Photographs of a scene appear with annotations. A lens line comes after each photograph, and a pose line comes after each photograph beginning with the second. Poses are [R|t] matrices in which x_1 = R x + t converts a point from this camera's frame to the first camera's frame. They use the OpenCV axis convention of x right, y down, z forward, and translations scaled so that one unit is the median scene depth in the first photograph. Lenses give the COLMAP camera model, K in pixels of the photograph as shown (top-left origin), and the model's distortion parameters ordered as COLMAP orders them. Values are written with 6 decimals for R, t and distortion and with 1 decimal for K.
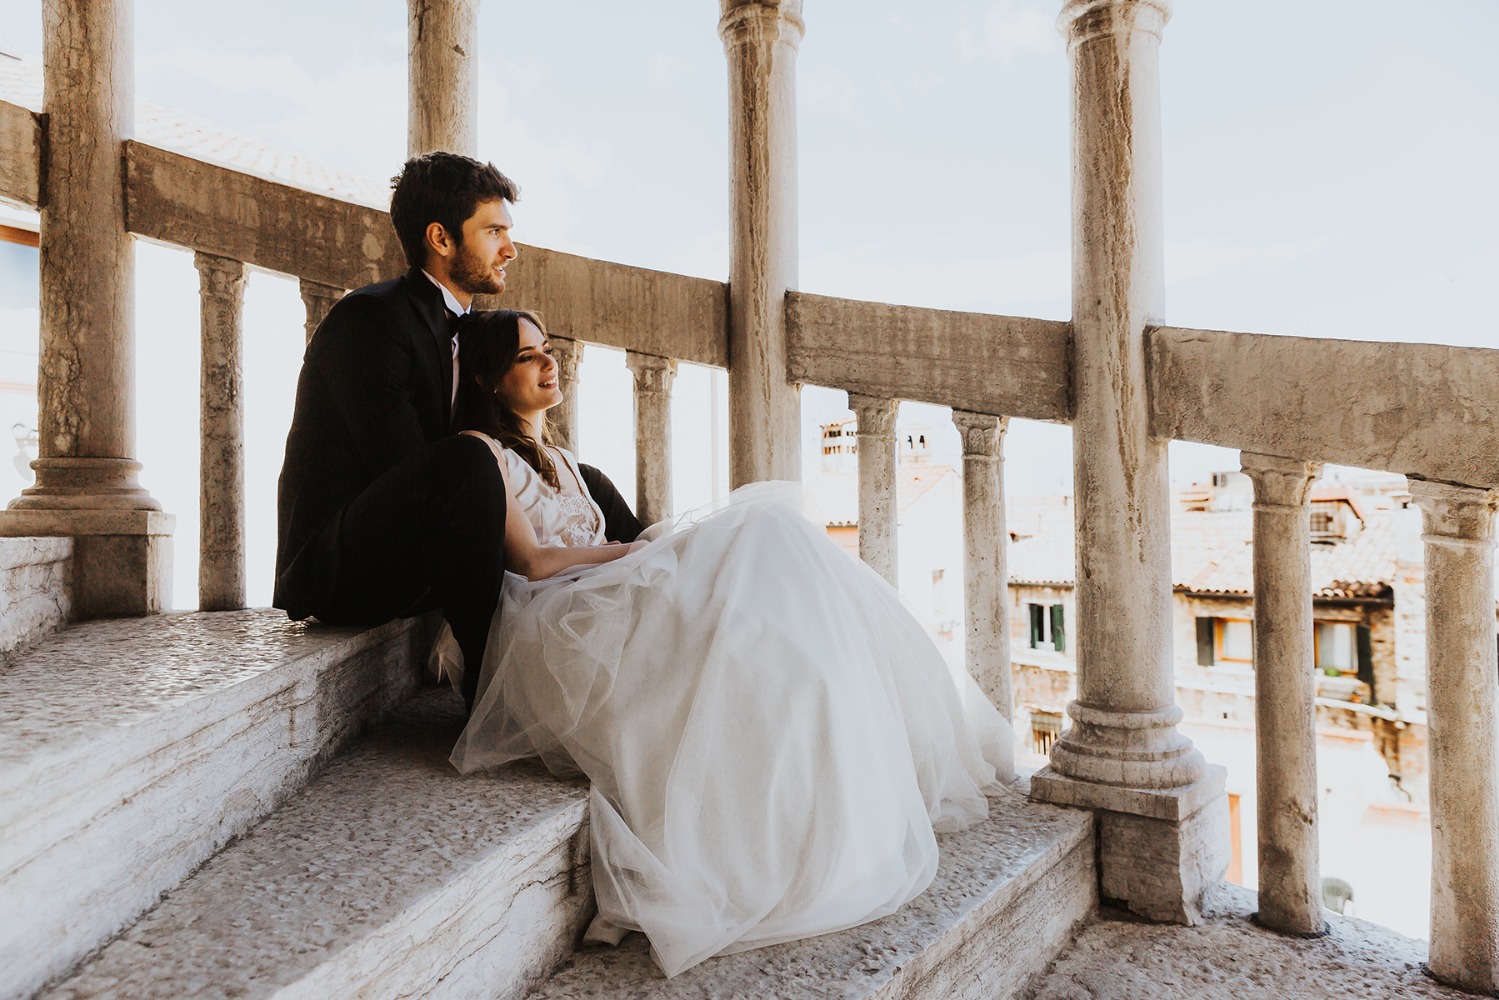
lens RADIAL K [[969.6, 0, 741.2], [0, 969.6, 498.1], [0, 0, 1]] dist [0.007807, -0.000544]
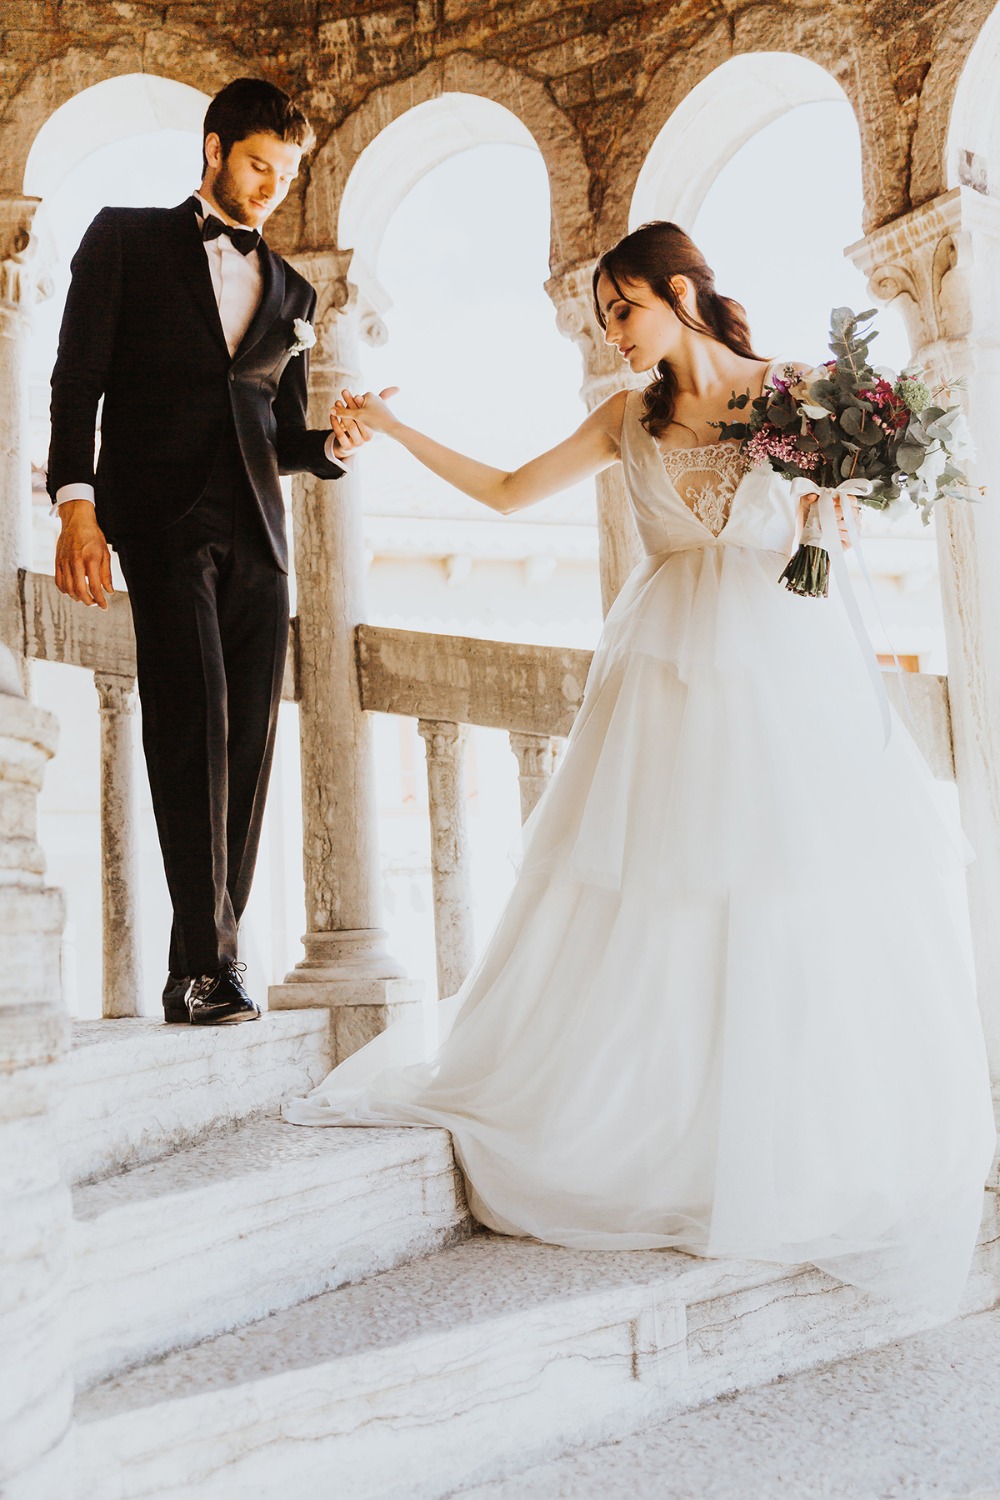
lens RADIAL K [[1458.1, 0, 492.1], [0, 1458.1, 770.2], [0, 0, 1]] dist [0.025519, 0.007981]
pose [[0.826038, -0.103664, -0.553999, 0.357057], [0.057843, 0.993342, -0.099627, -0.047451], [0.560639, 0.050250, 0.826534, -0.222065]]
